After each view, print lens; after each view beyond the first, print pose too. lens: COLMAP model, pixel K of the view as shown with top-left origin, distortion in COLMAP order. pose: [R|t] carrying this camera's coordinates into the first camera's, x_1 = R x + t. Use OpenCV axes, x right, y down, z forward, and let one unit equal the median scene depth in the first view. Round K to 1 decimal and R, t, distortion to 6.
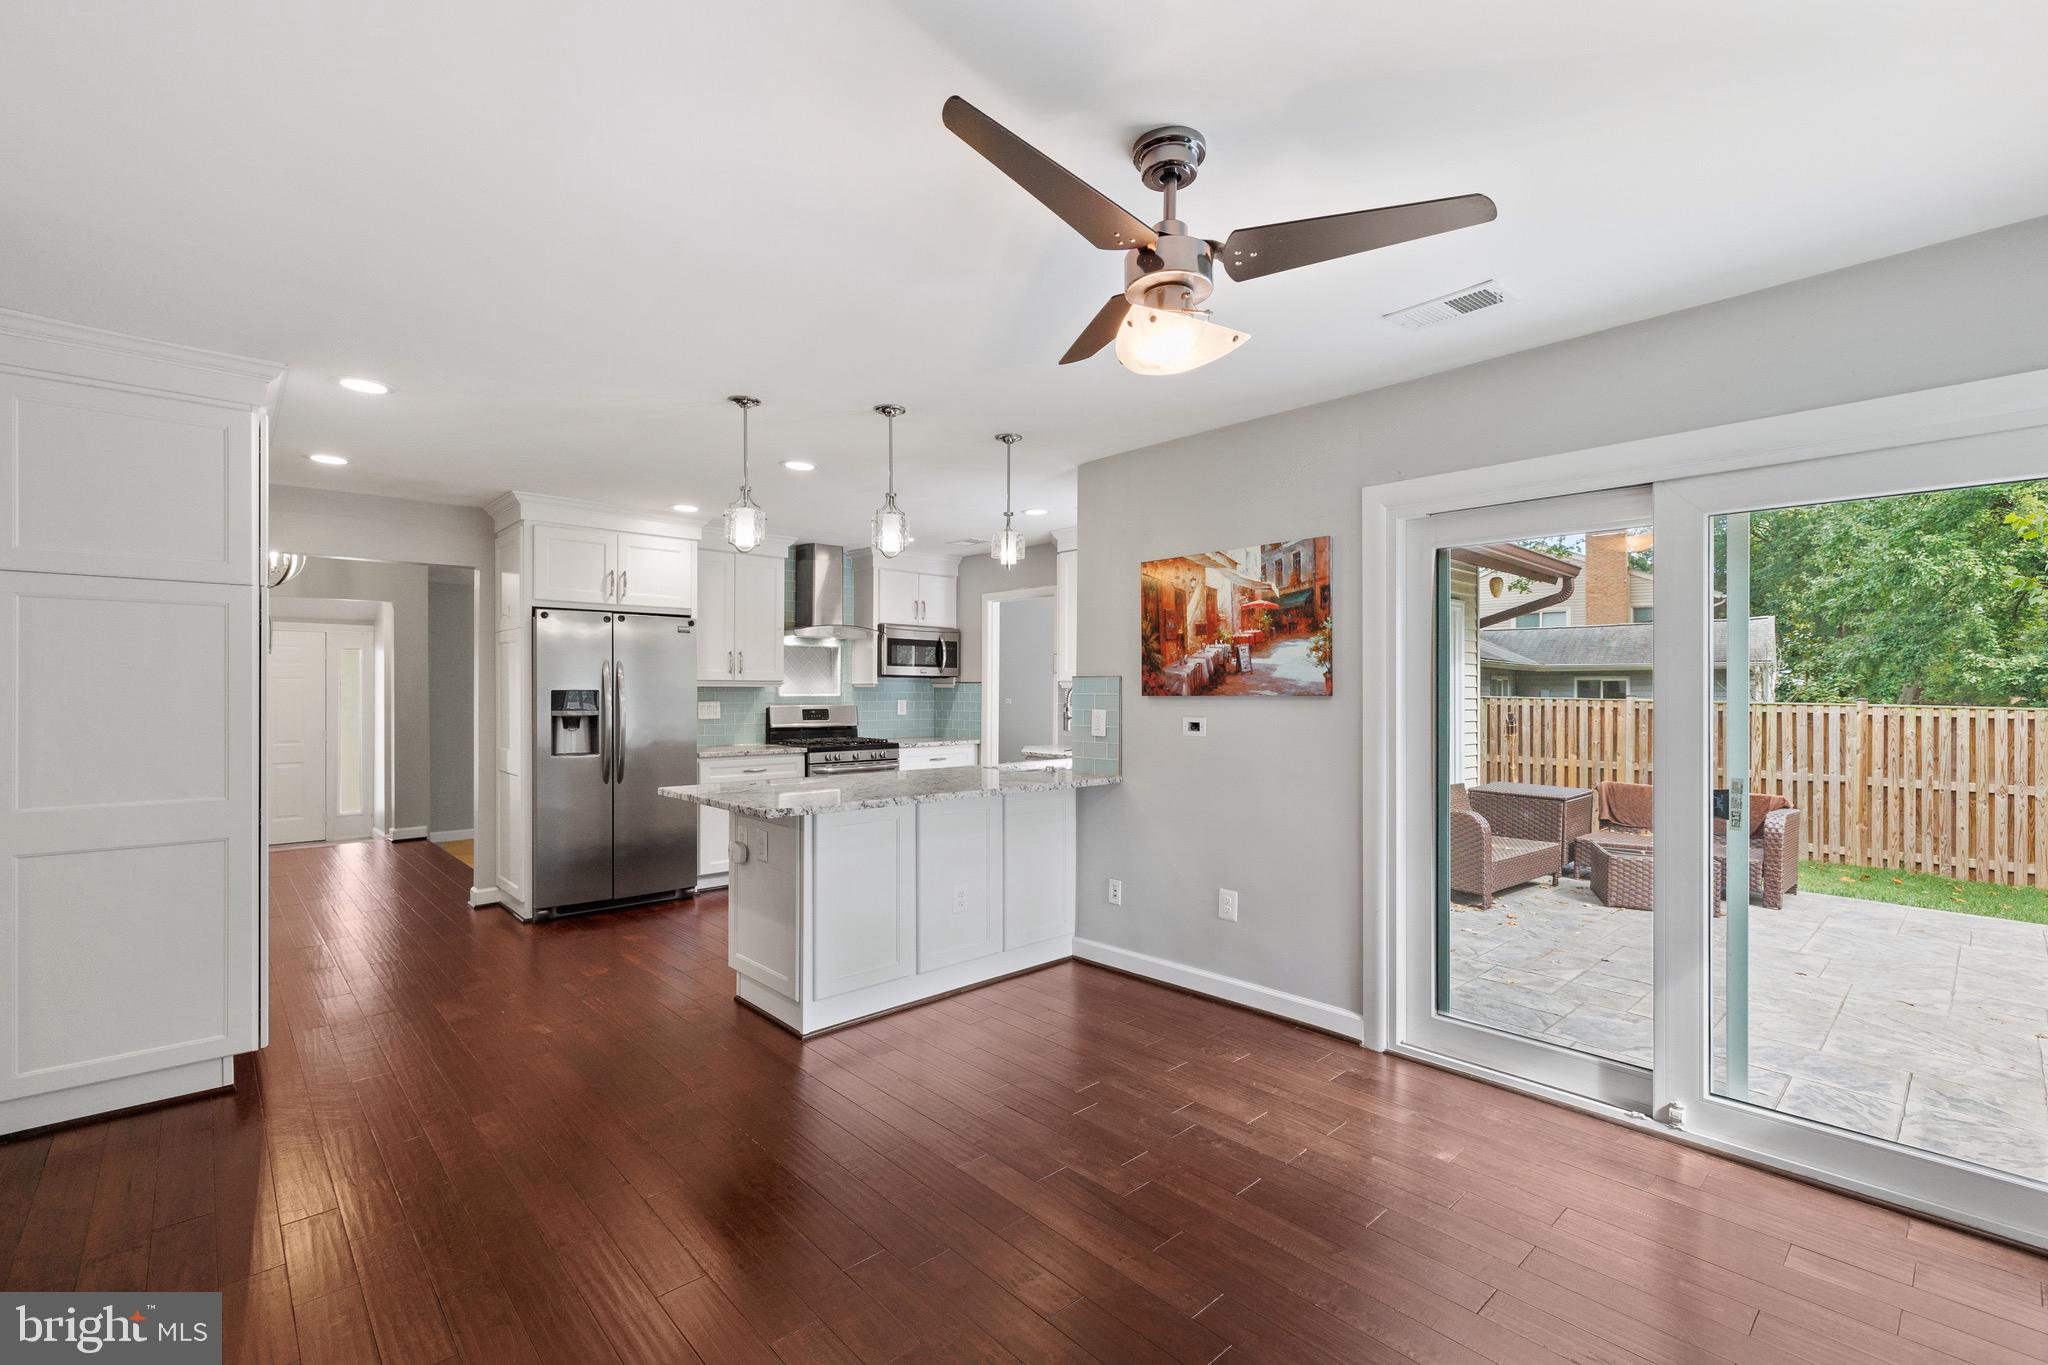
lens RADIAL K [[887.1, 0, 1050.4], [0, 887.1, 699.2], [0, 0, 1]] dist [0.002065, -0.000278]
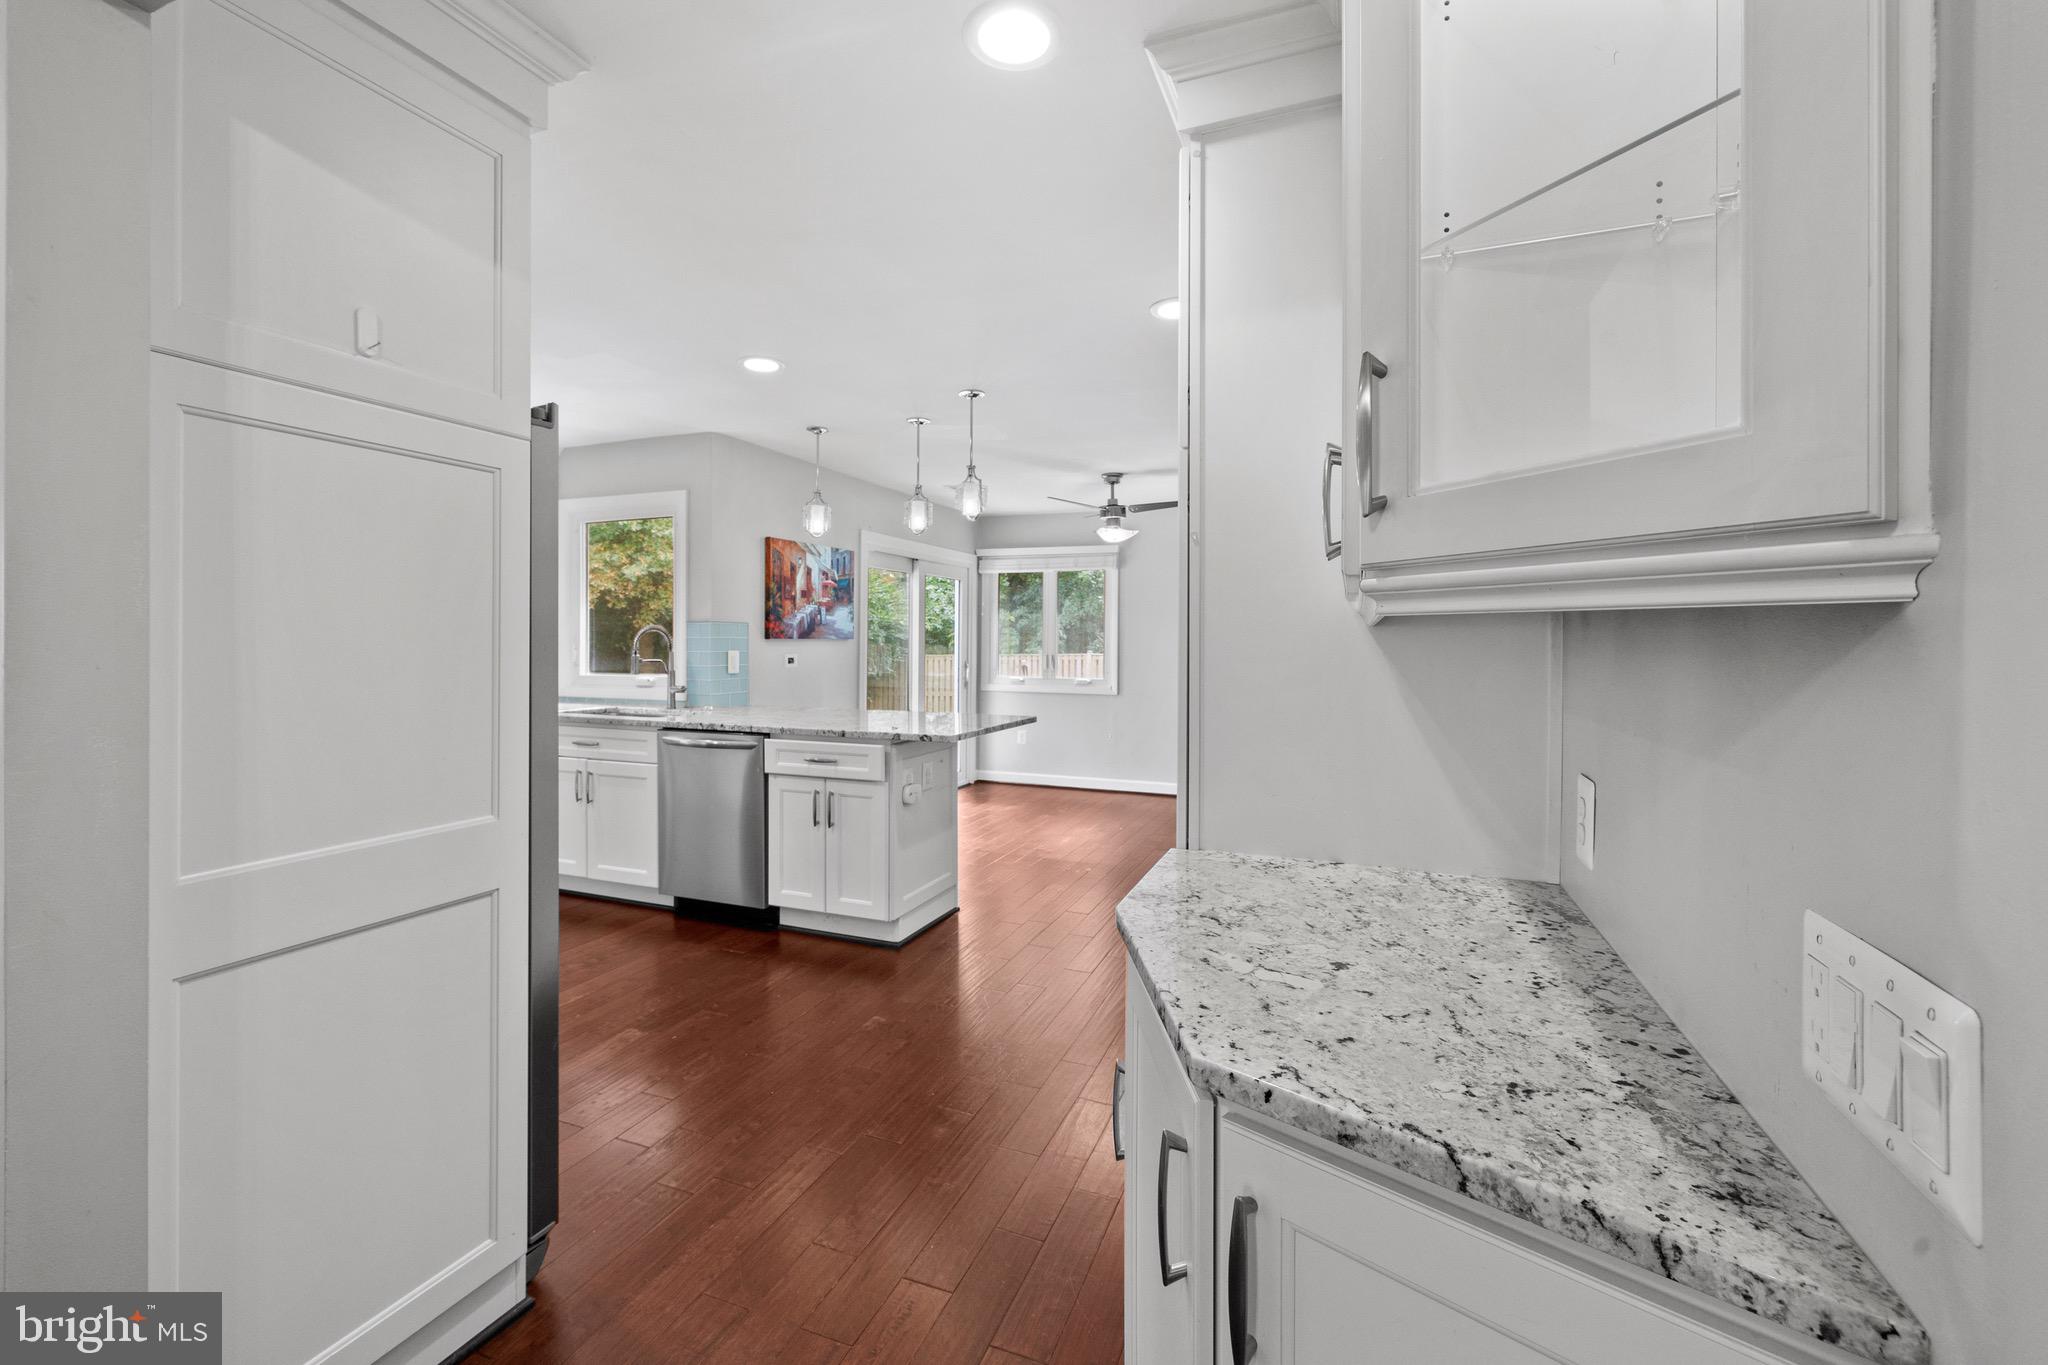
lens RADIAL K [[872.7, 0, 1022.0], [0, 872.7, 654.6], [0, 0, 1]] dist [0.001697, 0.000244]
pose [[-0.403864, -0.019867, 0.914603, -1.334912], [-0.000964, 0.999773, 0.021291, -0.009369], [-0.914818, 0.007717, -0.403792, 1.282349]]
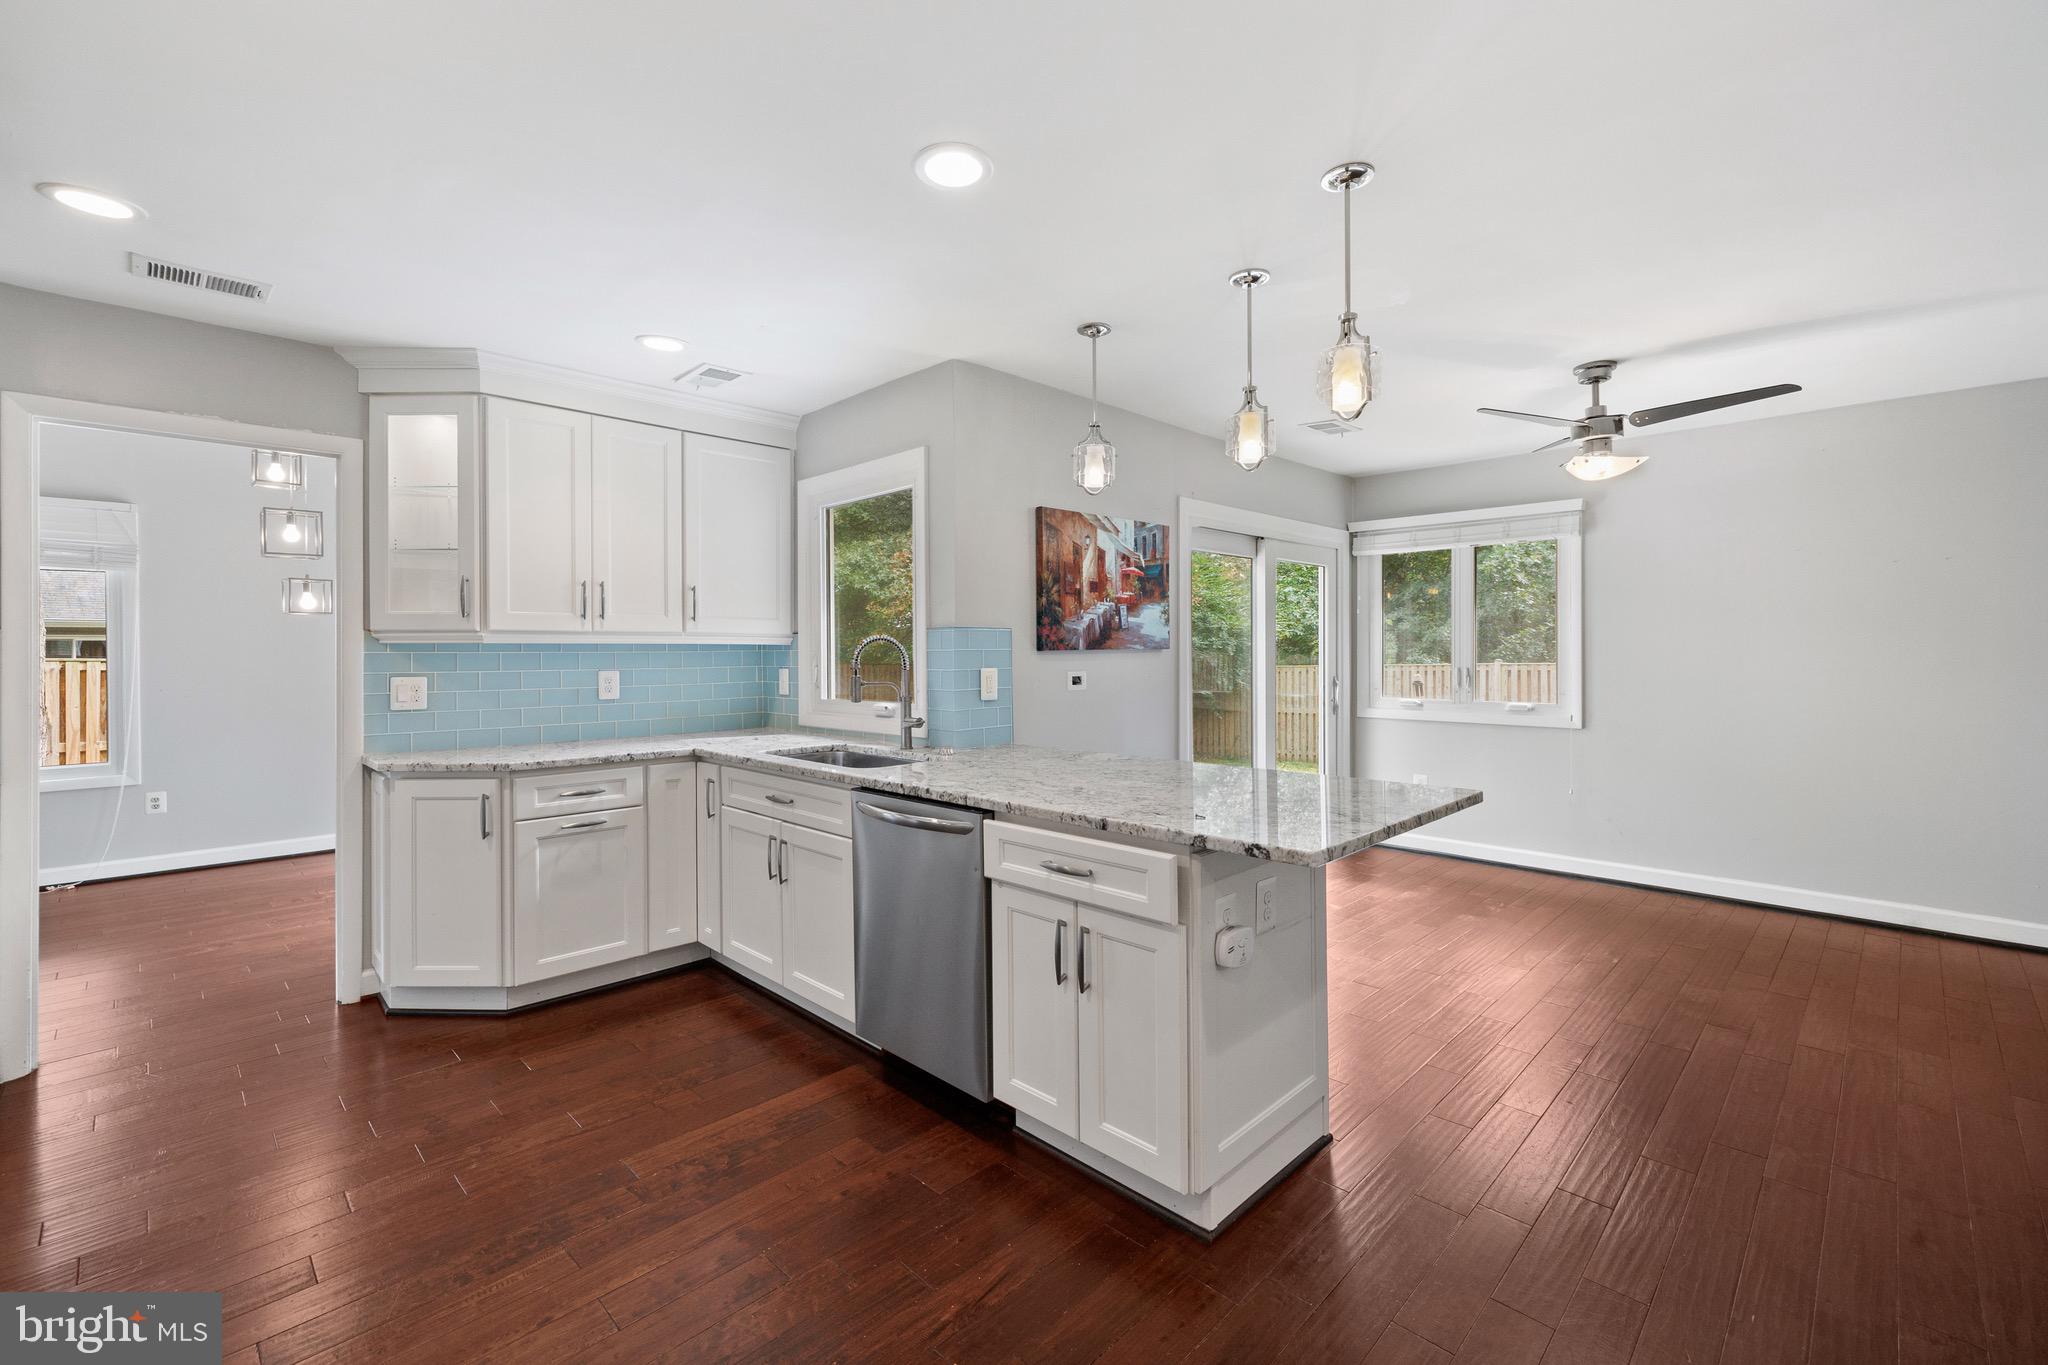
lens RADIAL K [[872.7, 0, 1022.0], [0, 872.7, 654.6], [0, 0, 1]] dist [0.001697, 0.000244]
pose [[-0.011037, -0.007555, 0.999911, -0.879032], [0.014255, 0.999869, 0.007712, -0.007808], [-0.999837, 0.014339, -0.010928, 1.121064]]
